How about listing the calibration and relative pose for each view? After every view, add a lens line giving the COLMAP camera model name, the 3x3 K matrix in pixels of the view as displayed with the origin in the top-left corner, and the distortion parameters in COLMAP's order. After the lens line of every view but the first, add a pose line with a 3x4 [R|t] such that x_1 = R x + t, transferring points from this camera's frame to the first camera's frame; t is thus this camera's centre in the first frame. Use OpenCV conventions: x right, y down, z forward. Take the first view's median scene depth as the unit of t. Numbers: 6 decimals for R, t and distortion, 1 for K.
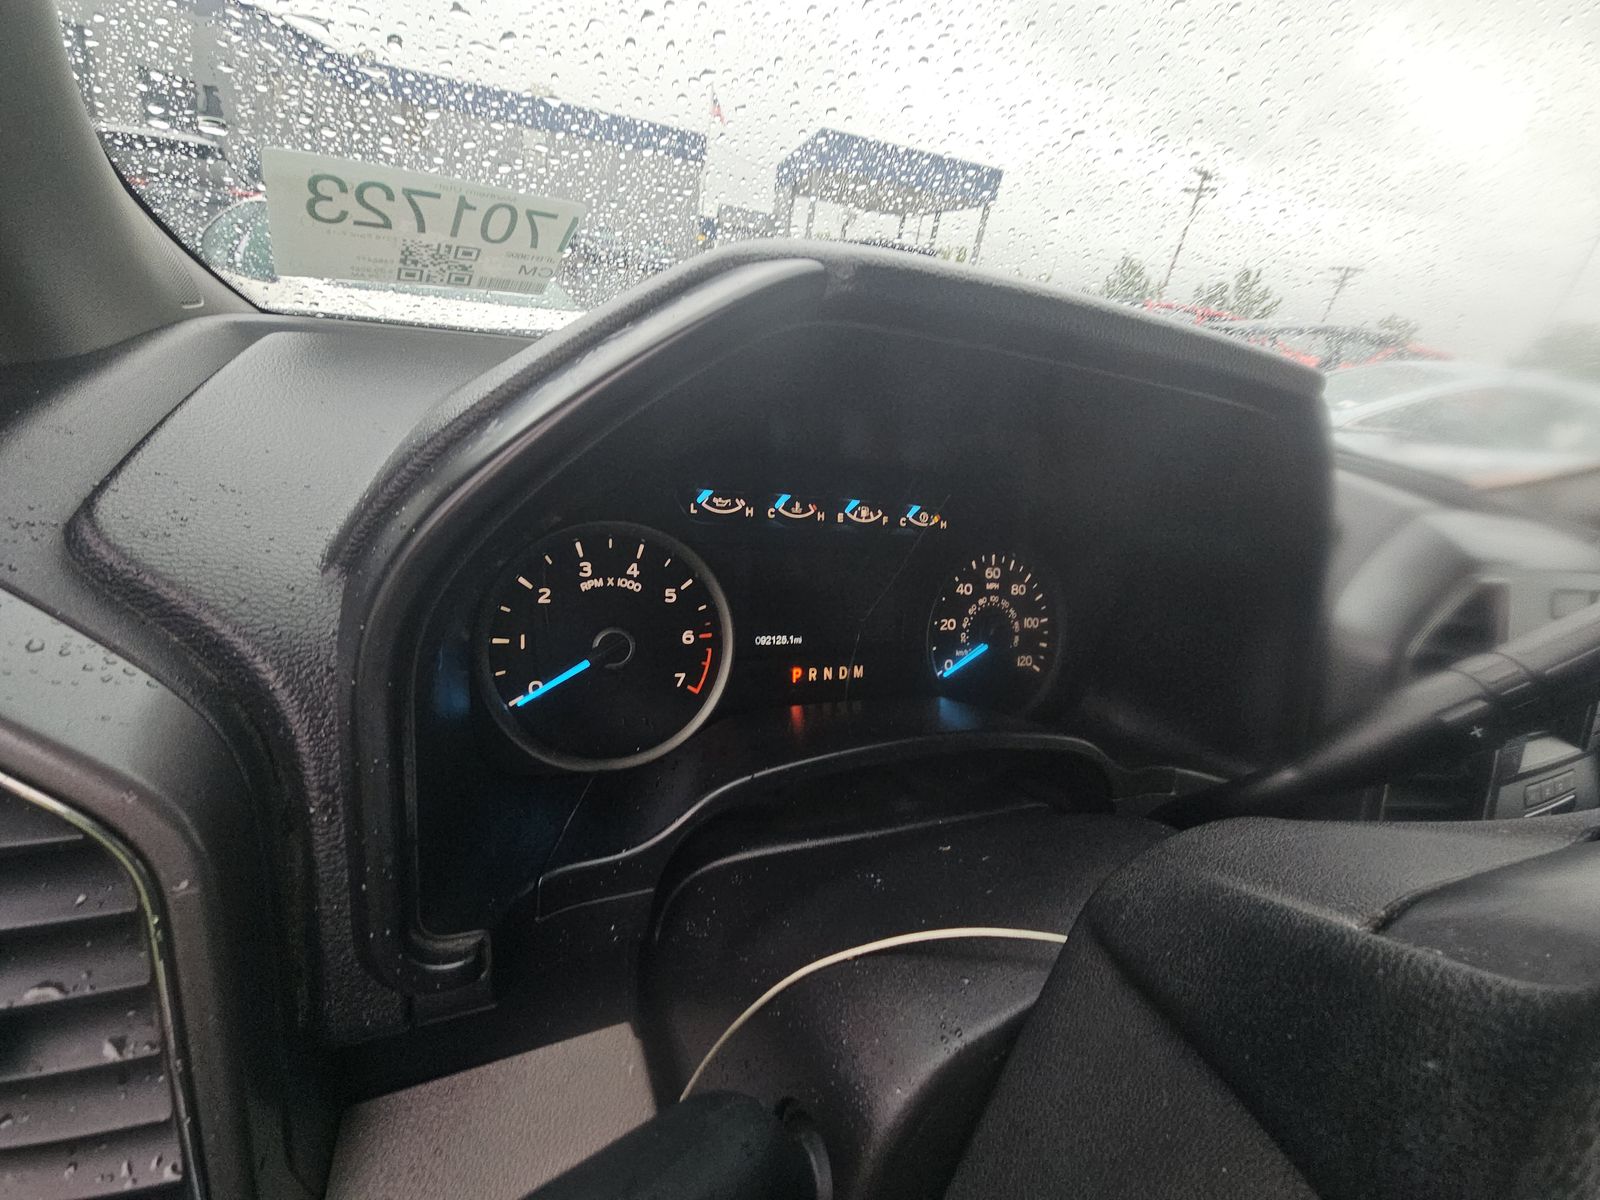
lens RADIAL K [[644.7, 0, 799.4], [0, 644.7, 608.5], [0, 0, 1]] dist [0.026106, -0.015571]
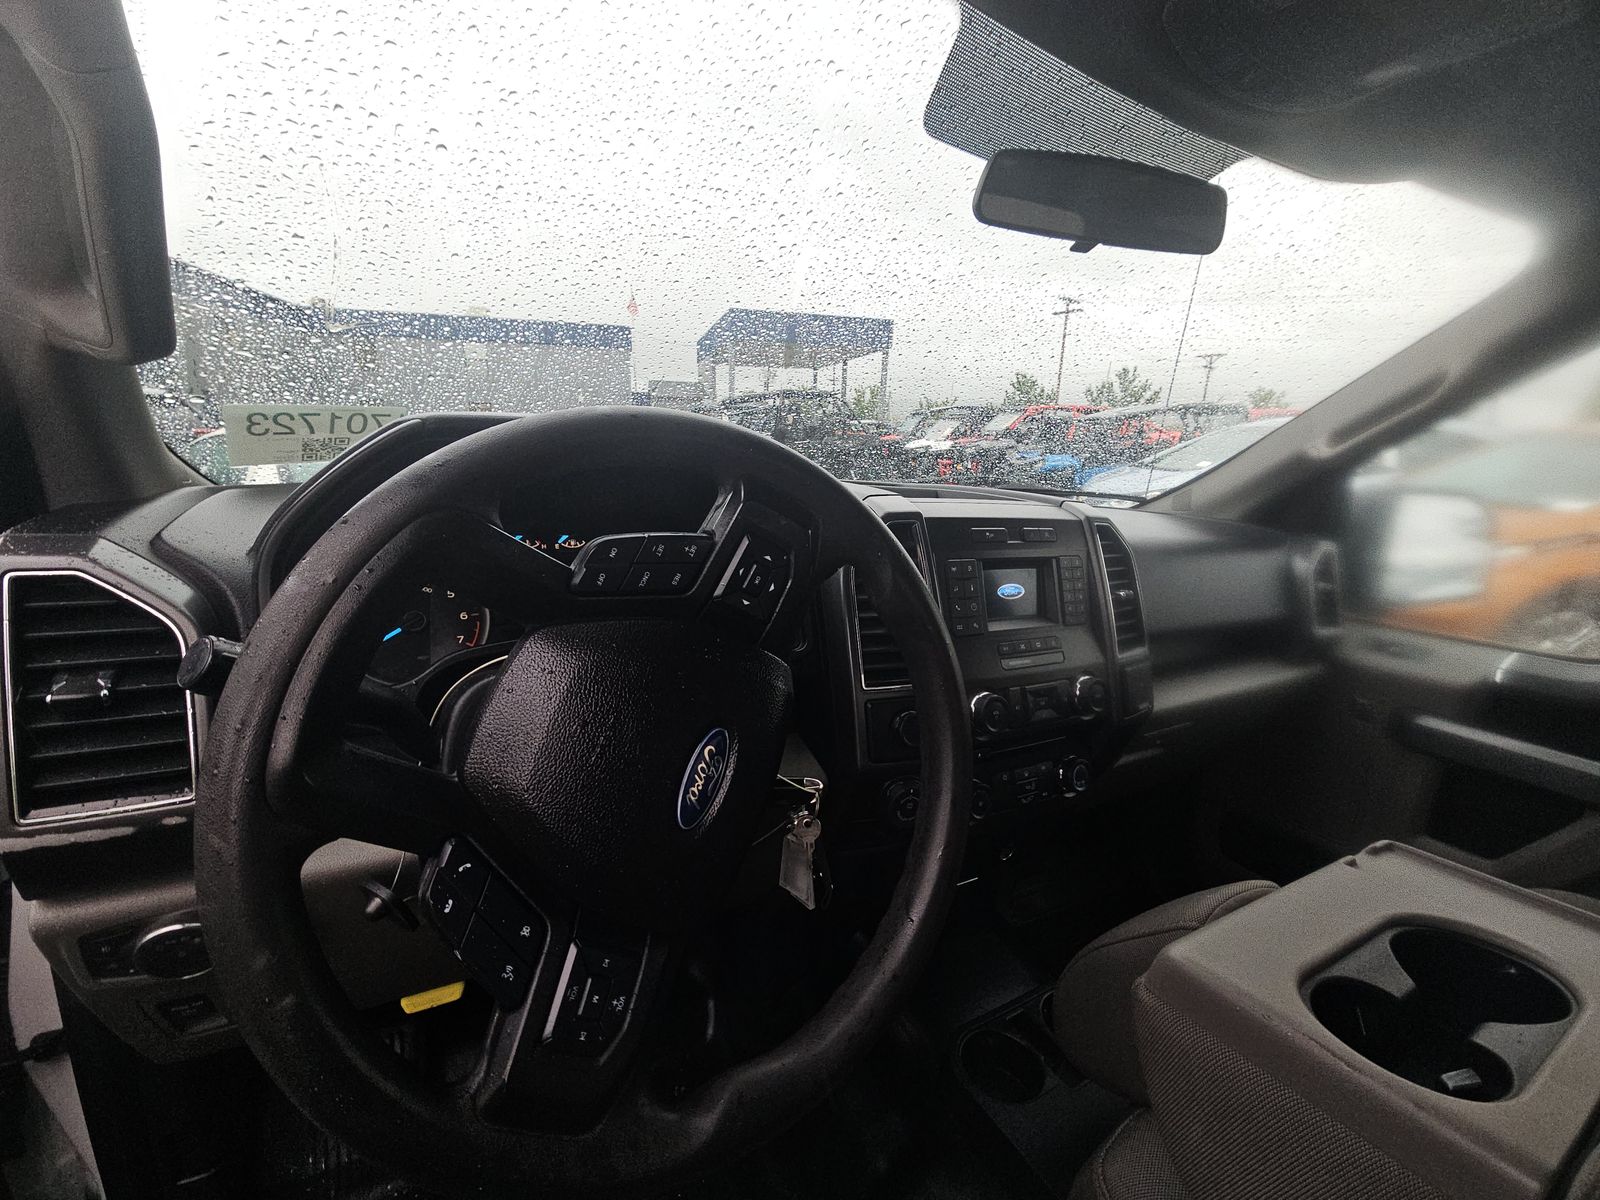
lens RADIAL K [[644.7, 0, 799.4], [0, 644.7, 608.5], [0, 0, 1]] dist [0.026106, -0.015571]
pose [[0.986296, -0.155441, 0.055302, 0.641206], [0.163239, 0.968046, -0.190371, 0.509357], [-0.023943, 0.196789, 0.980153, -0.790370]]
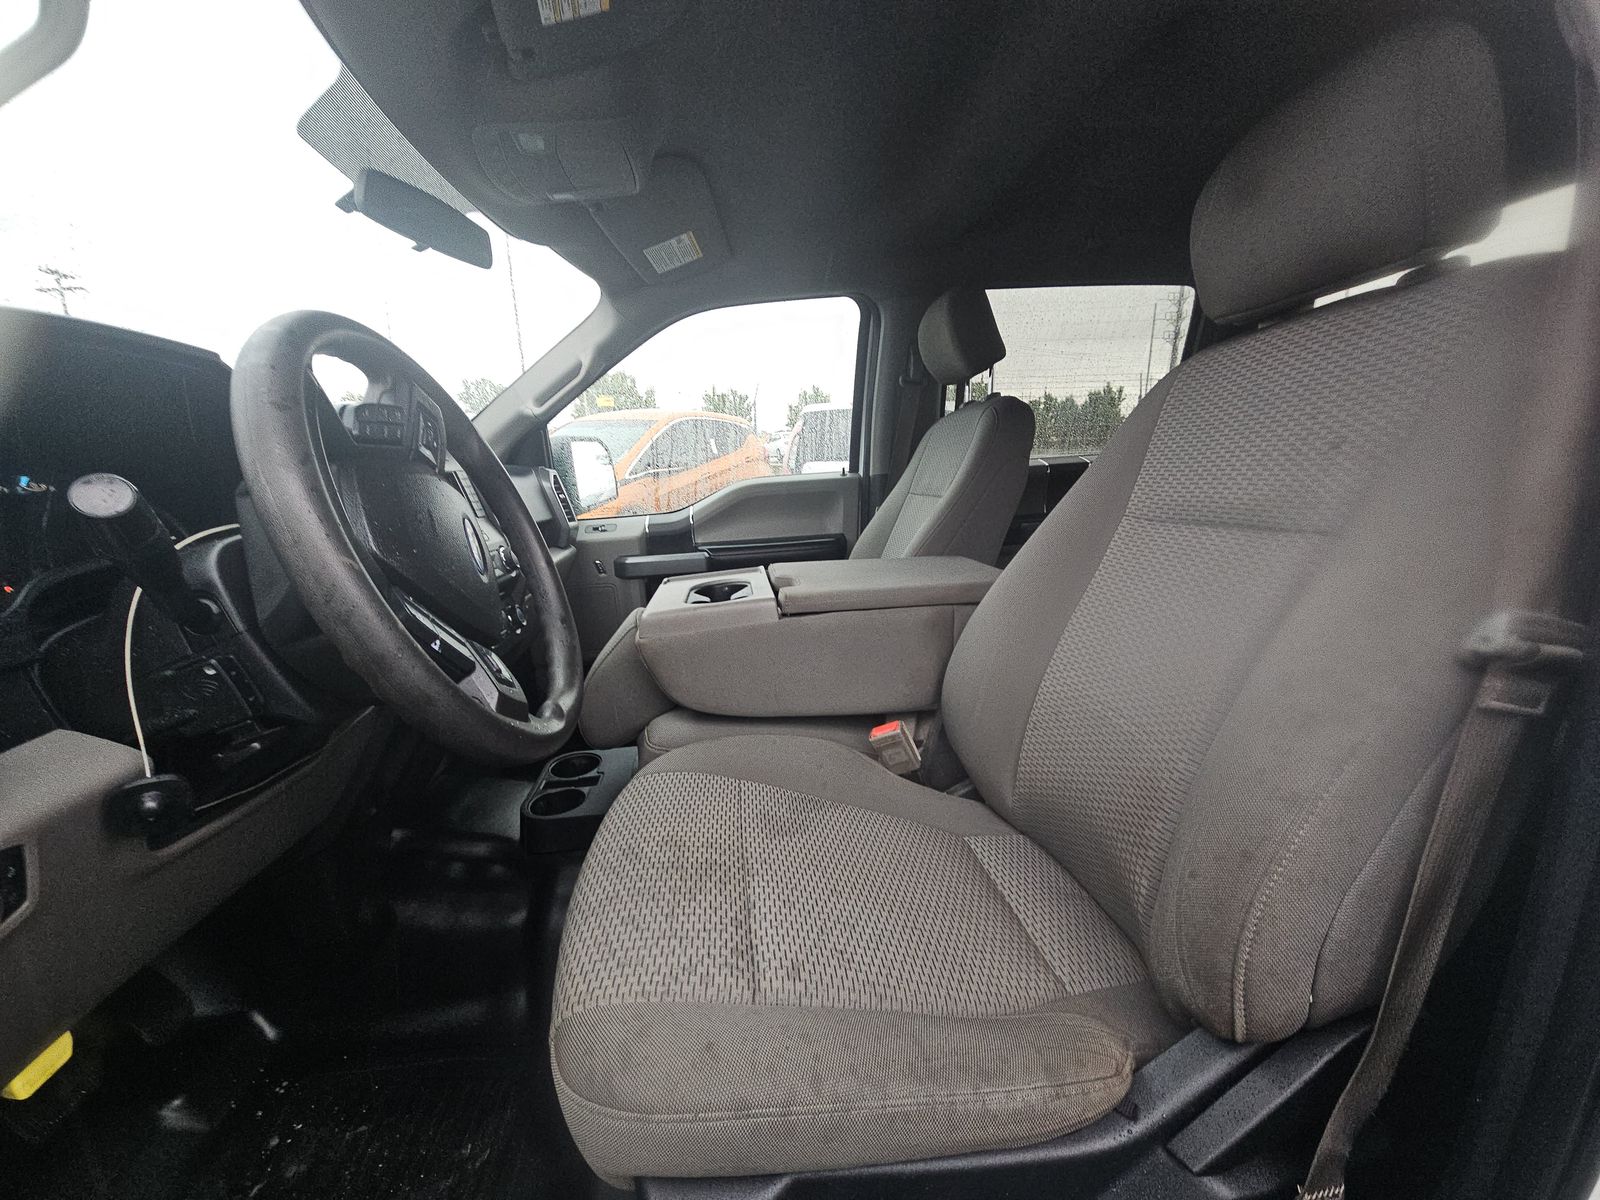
lens RADIAL K [[635.7, 0, 791.3], [0, 635.7, 610.9], [0, 0, 1]] dist [0.001065, -0.003337]
pose [[0.289022, -0.414534, 0.862918, -0.757817], [0.502564, 0.832890, 0.231782, 0.717128], [-0.814798, 0.366682, 0.449053, -1.106095]]
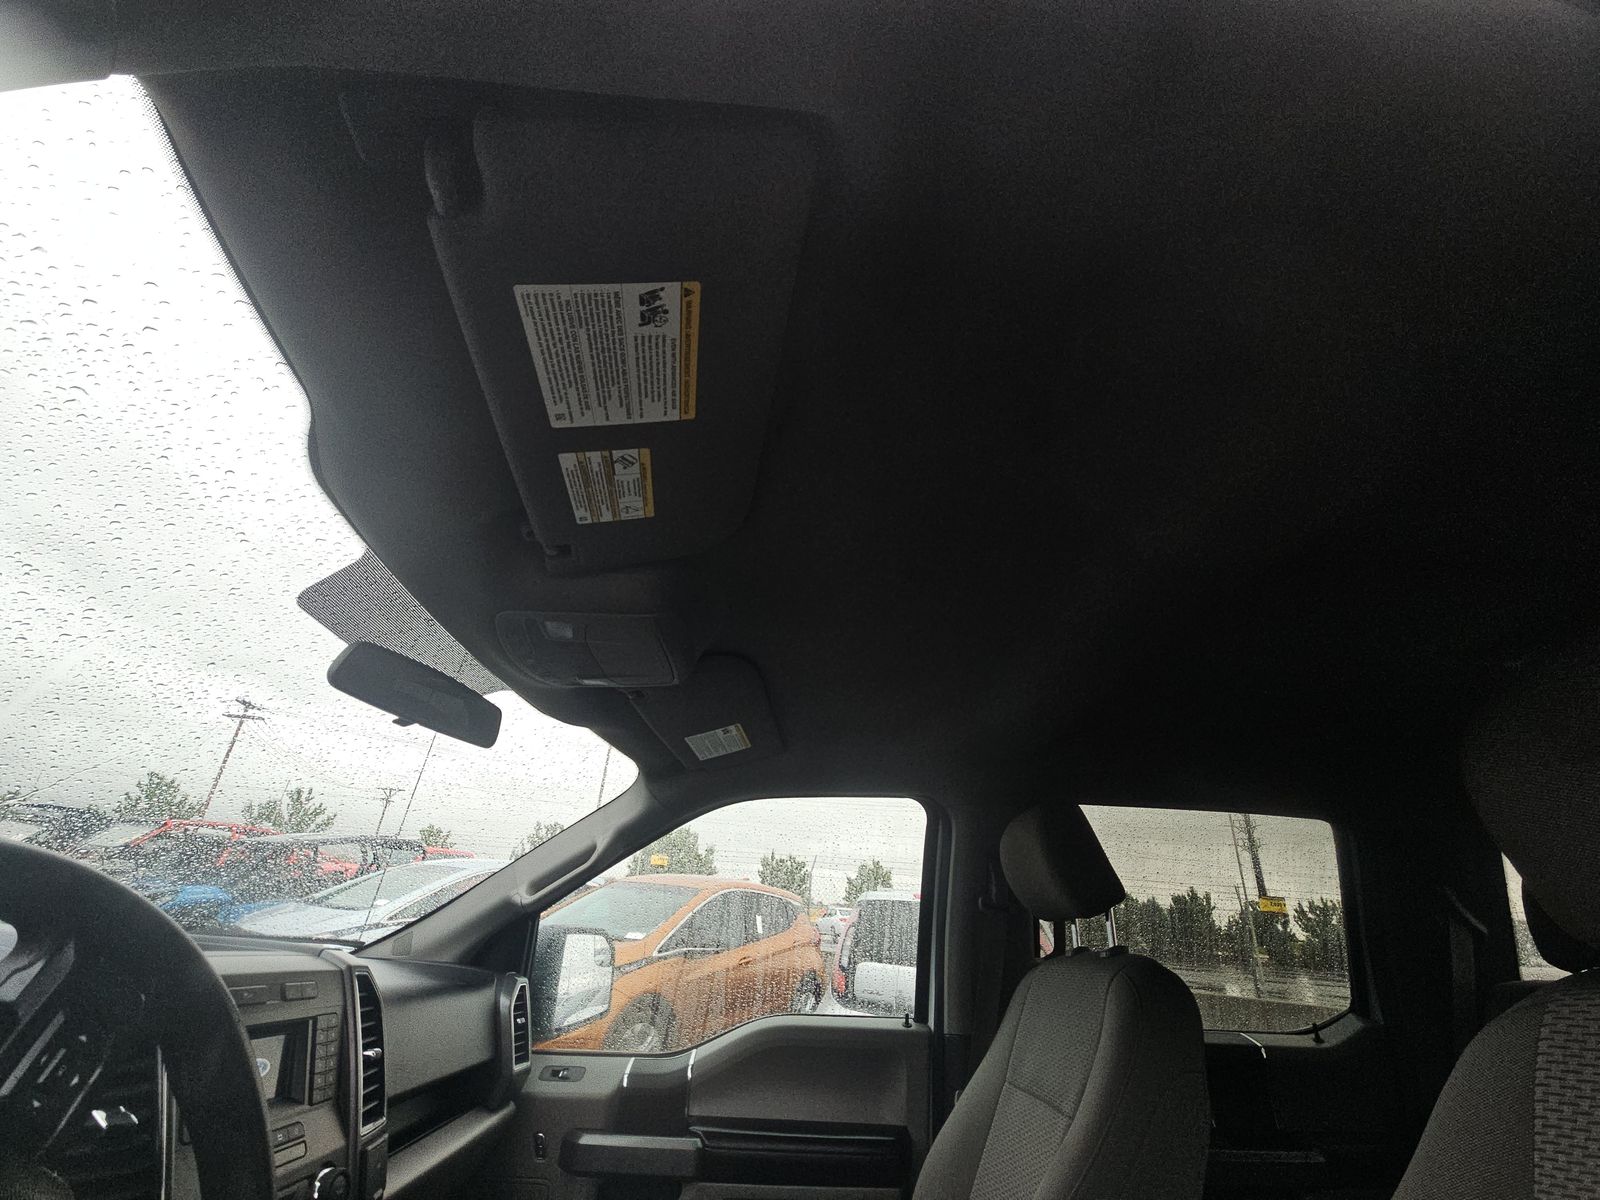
lens RADIAL K [[630.5, 0, 801.6], [0, 630.5, 609.2], [0, 0, 1]] dist [0.014774, -0.014323]
pose [[0.366033, 0.266179, 0.891722, 0.105837], [0.419068, 0.808418, -0.413331, 0.487346], [-0.830904, 0.524985, 0.184361, -0.998210]]
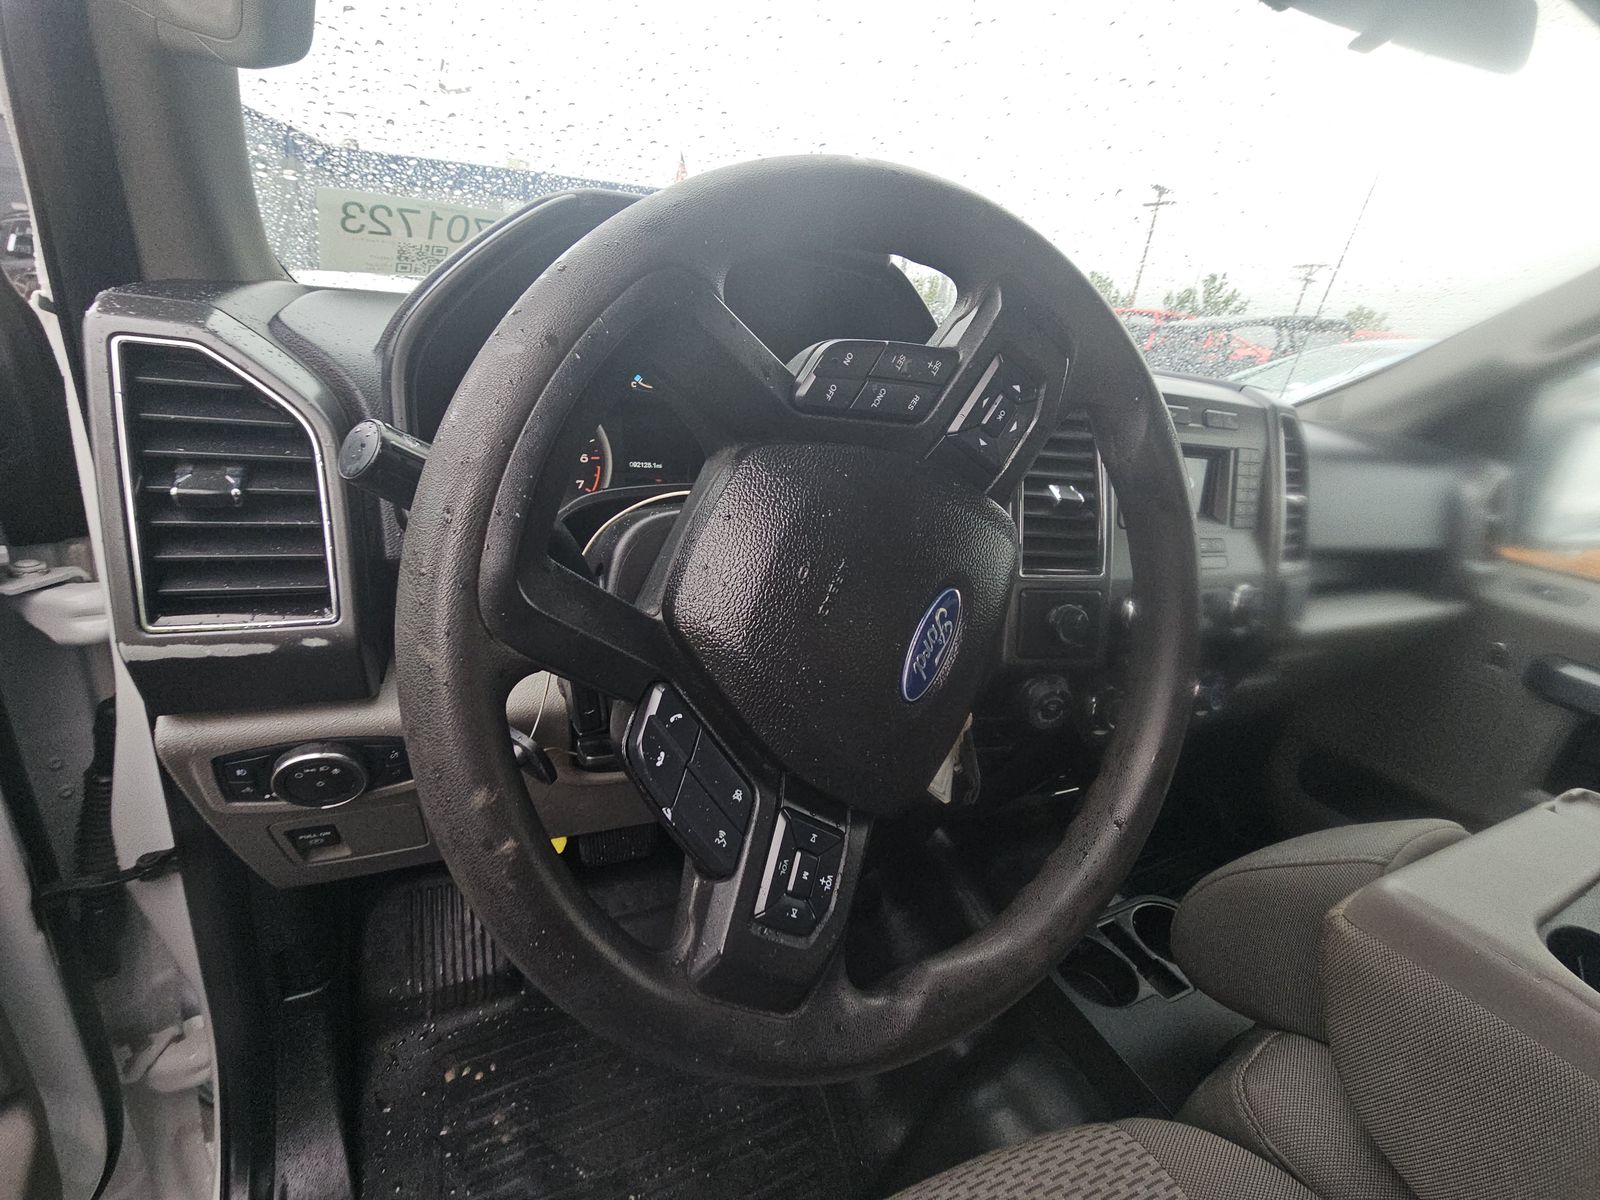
lens RADIAL K [[644.7, 0, 799.4], [0, 644.7, 608.5], [0, 0, 1]] dist [0.026106, -0.015571]
pose [[0.996961, -0.077747, -0.004974, 0.340020], [0.077411, 0.995790, -0.049091, 0.528772], [0.008770, 0.048557, 0.998782, -0.597114]]
